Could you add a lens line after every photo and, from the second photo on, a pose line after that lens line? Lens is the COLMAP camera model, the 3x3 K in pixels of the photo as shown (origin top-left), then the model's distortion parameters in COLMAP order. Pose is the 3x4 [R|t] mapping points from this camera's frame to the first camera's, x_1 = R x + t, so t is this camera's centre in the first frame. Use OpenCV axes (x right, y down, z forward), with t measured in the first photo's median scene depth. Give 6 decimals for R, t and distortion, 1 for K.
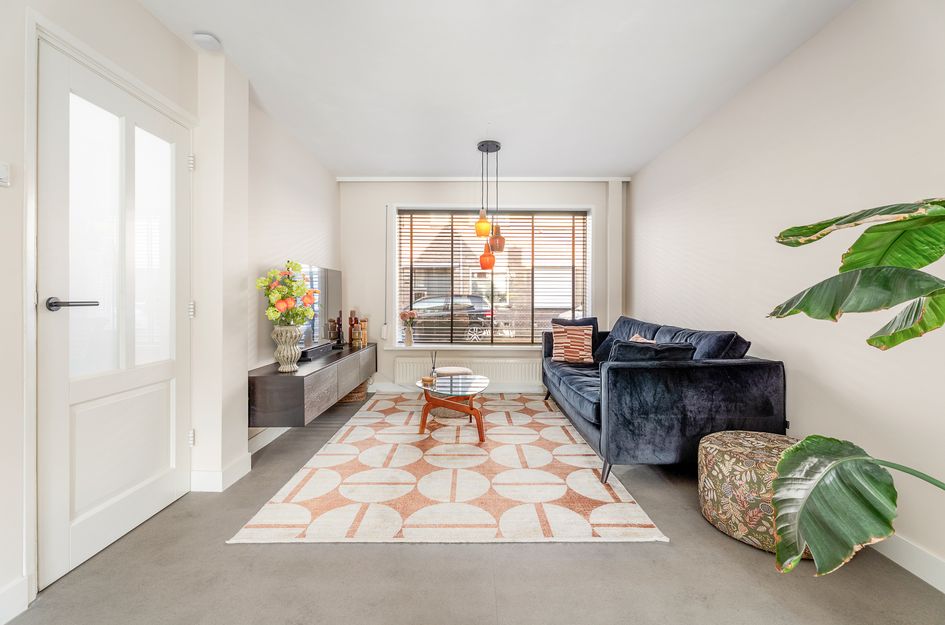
lens RADIAL K [[431.8, 0, 481.6], [0, 431.8, 296.9], [0, 0, 1]] dist [-0.017451, -0.001185]
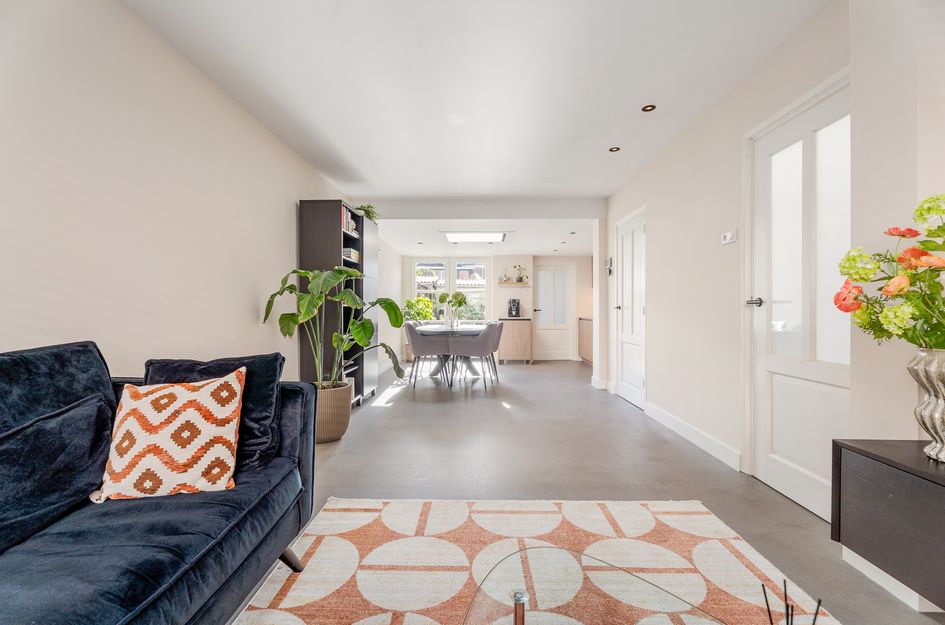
lens RADIAL K [[431.8, 0, 471.8], [0, 431.8, 310.6], [0, 0, 1]] dist [-0.017451, -0.001185]
pose [[-0.999384, -0.003496, 0.034918, -0.000553], [-0.003513, 0.999994, -0.000427, 0.024414], [-0.034917, -0.000549, -0.999390, 1.195971]]
